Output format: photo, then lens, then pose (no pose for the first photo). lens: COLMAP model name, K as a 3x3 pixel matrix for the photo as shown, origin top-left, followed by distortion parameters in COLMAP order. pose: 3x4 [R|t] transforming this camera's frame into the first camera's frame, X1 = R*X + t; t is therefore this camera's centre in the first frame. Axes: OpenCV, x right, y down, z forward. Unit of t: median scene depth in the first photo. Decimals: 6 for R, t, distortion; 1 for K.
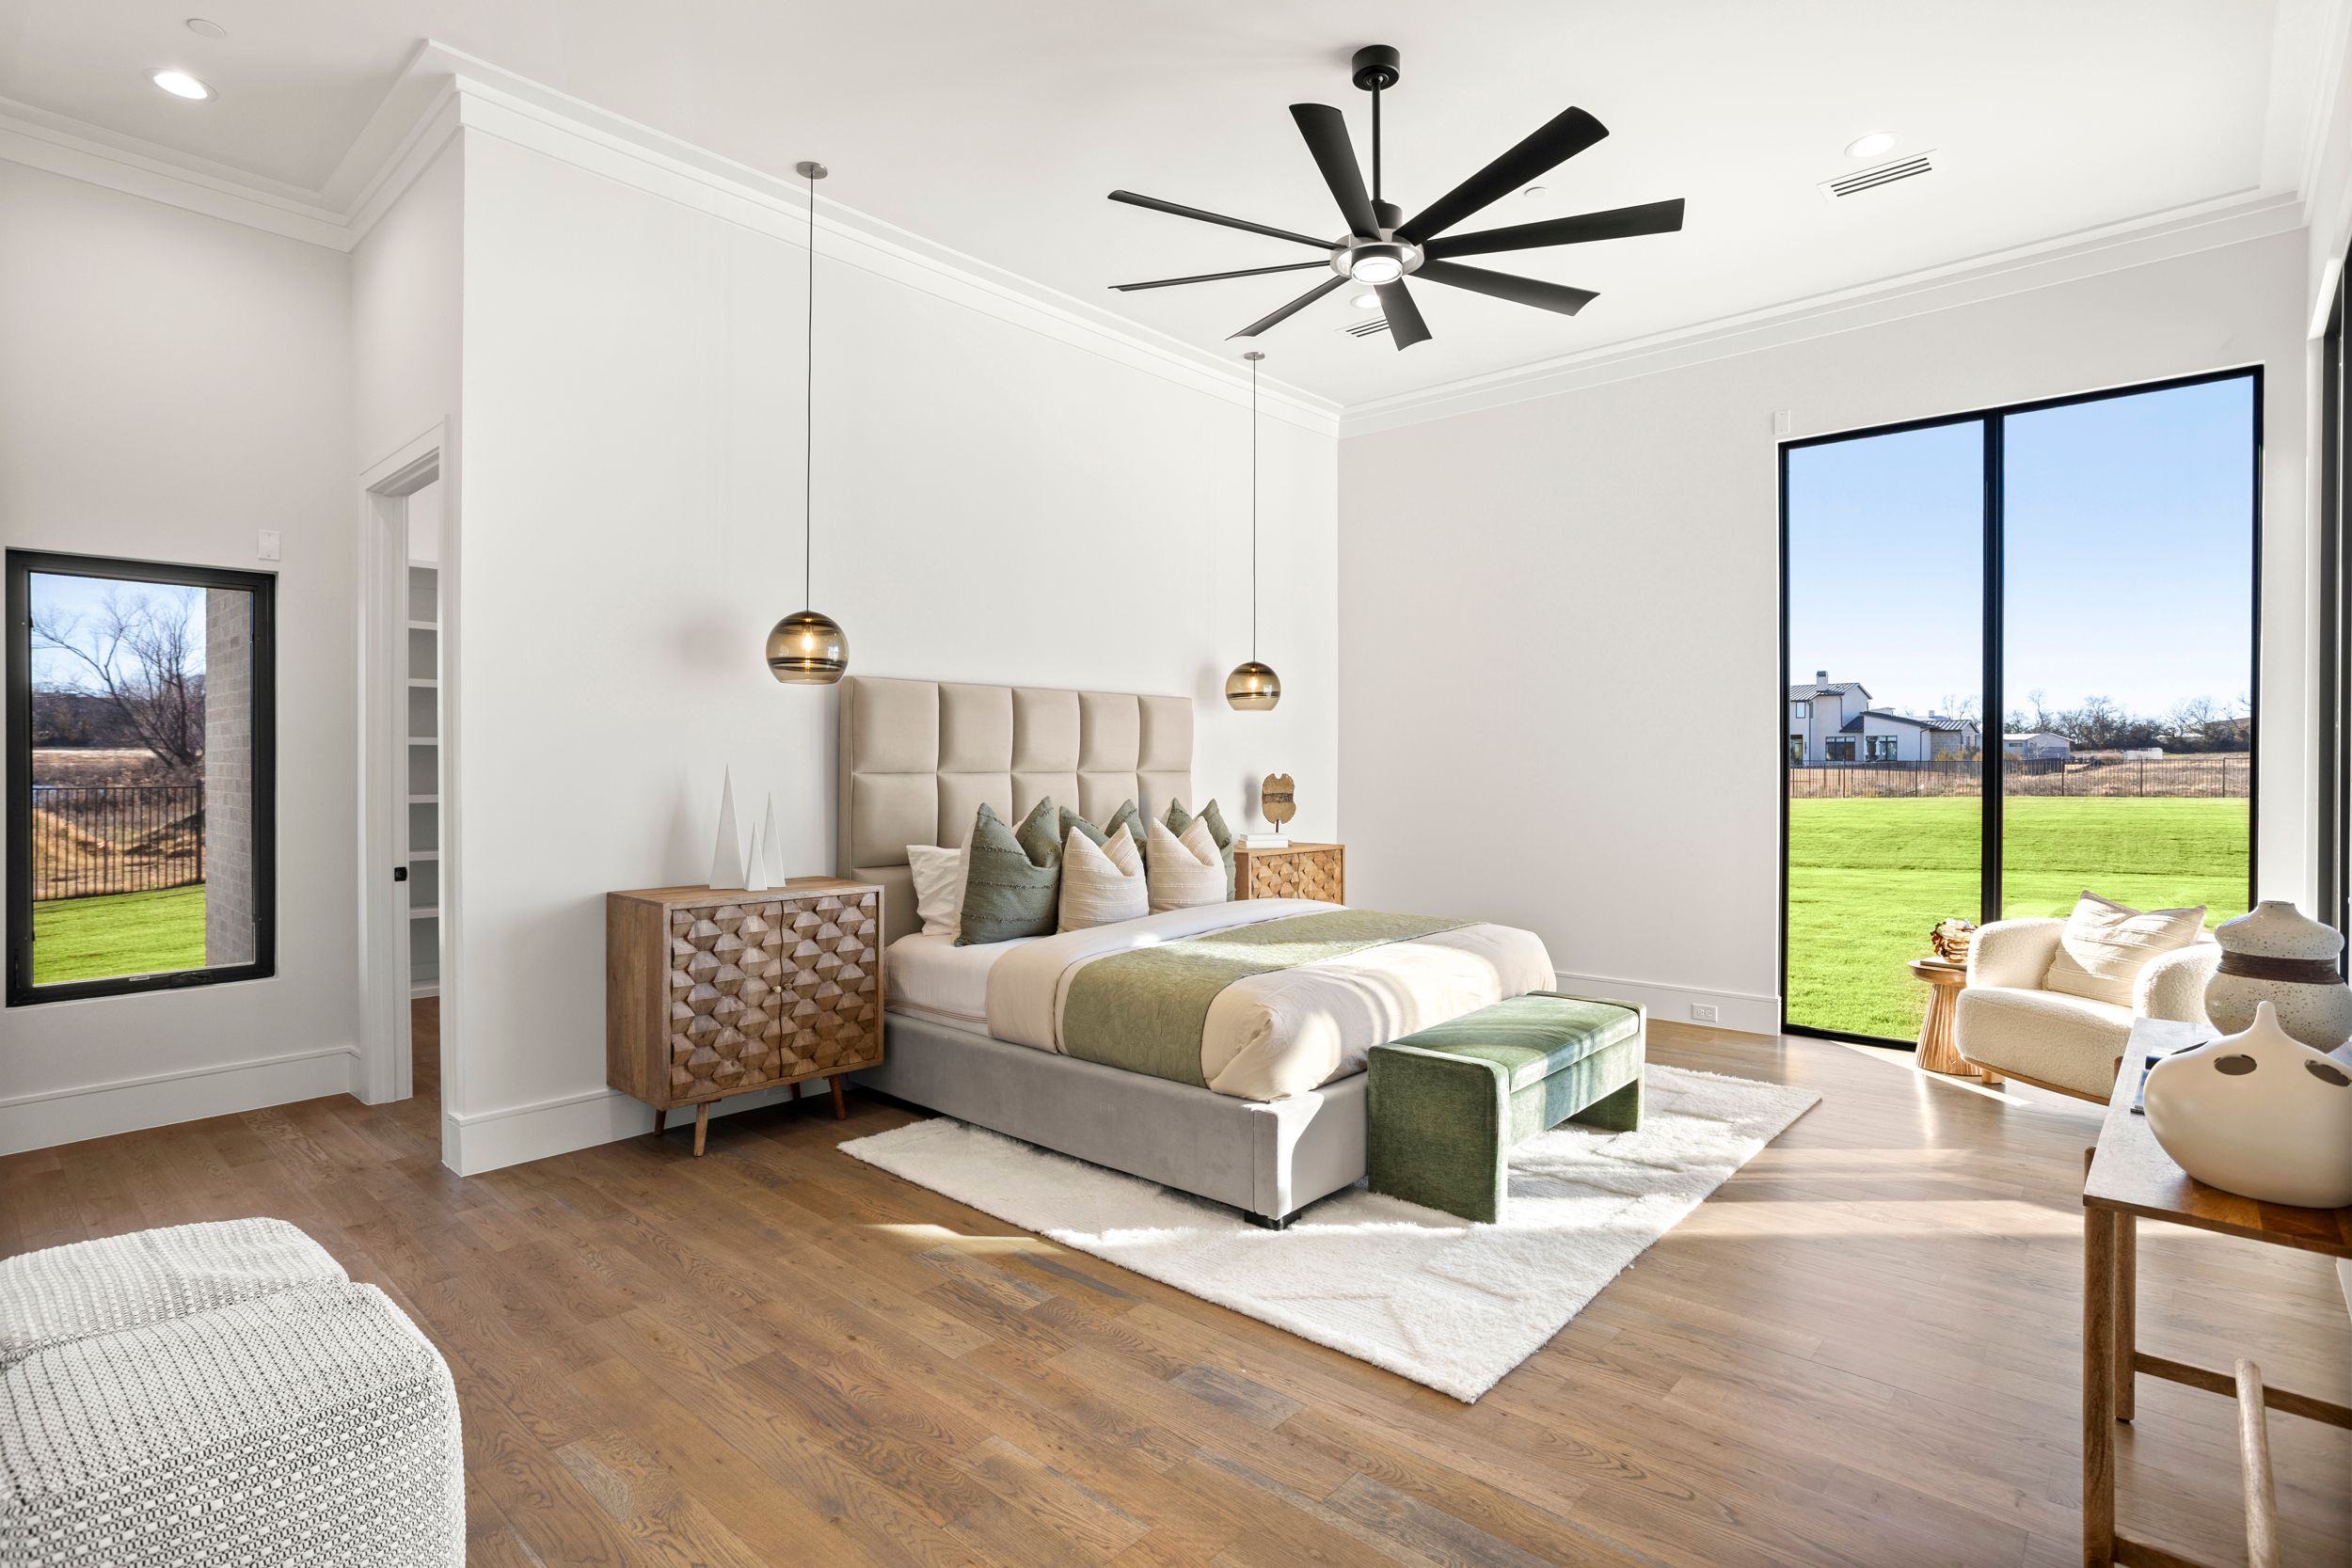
lens RADIAL K [[1179.3, 0, 1165.2], [0, 1179.3, 775.8], [0, 0, 1]] dist [-0.036478, 0.015108]
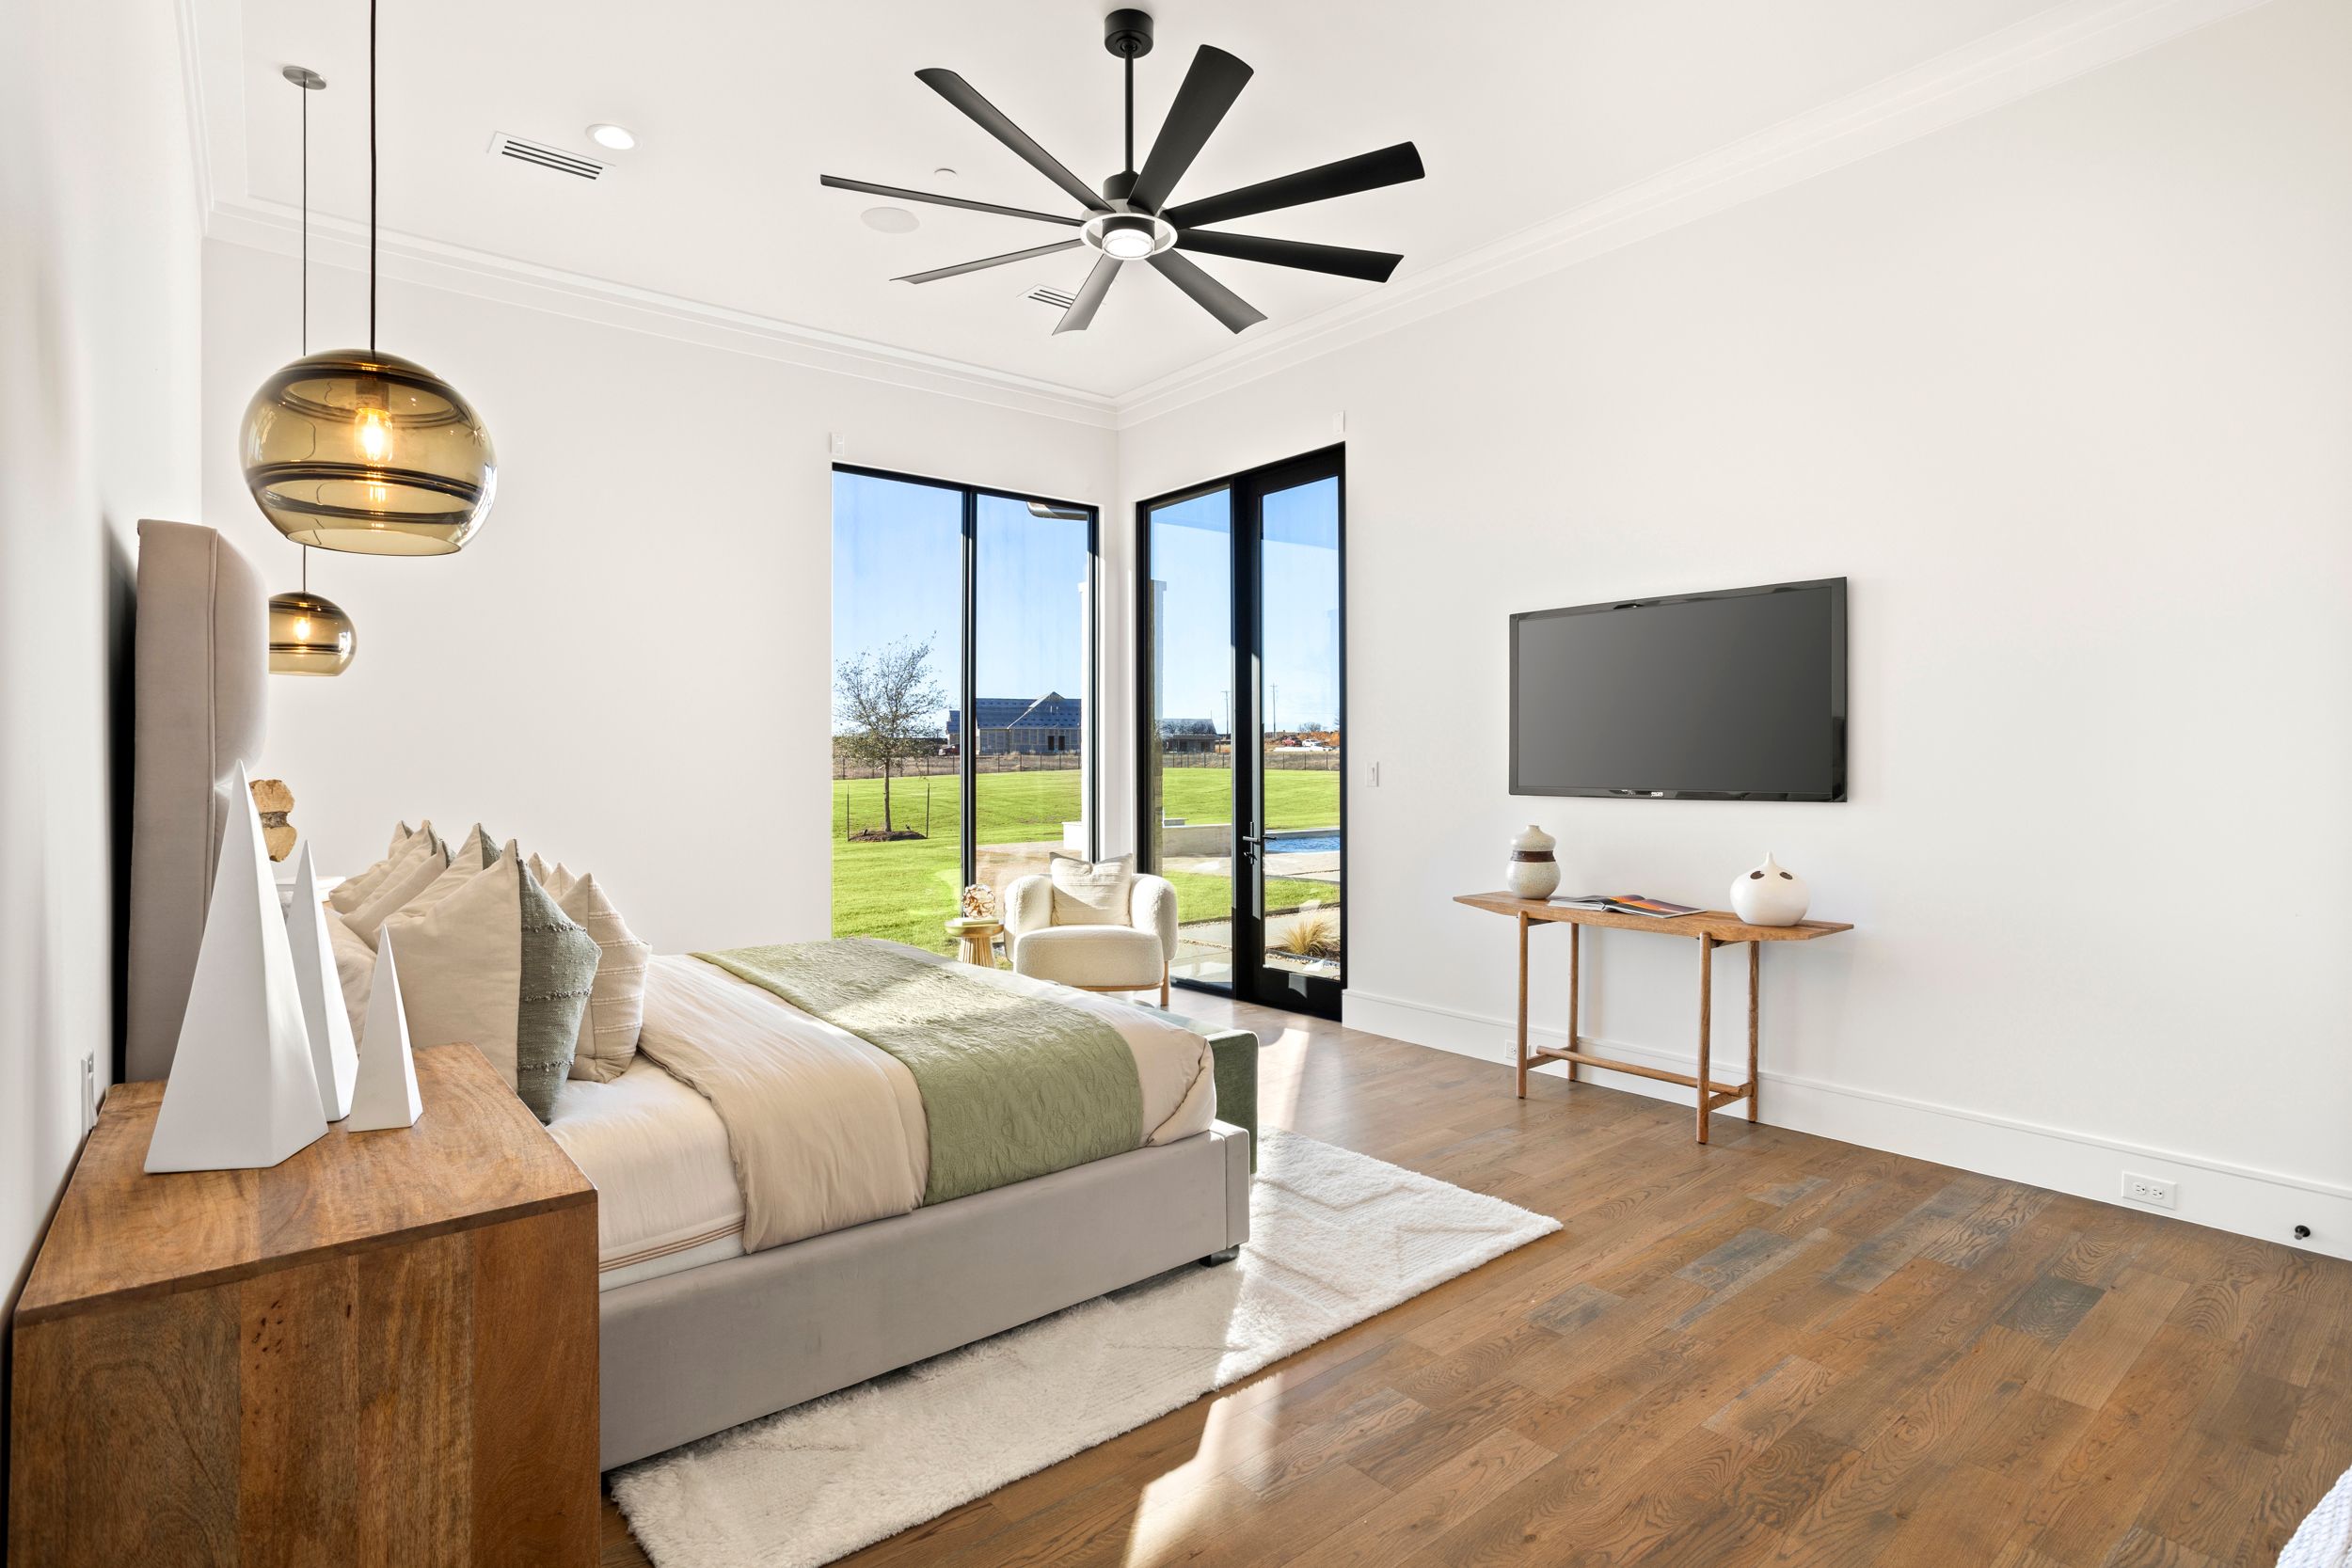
lens RADIAL K [[1179.3, 0, 1166.9], [0, 1179.3, 778.6], [0, 0, 1]] dist [-0.036478, 0.015108]
pose [[0.133952, -0.010112, 0.990936, -0.858565], [0.014934, 0.999855, 0.008185, -0.001151], [-0.990875, 0.013702, 0.134084, 0.951580]]
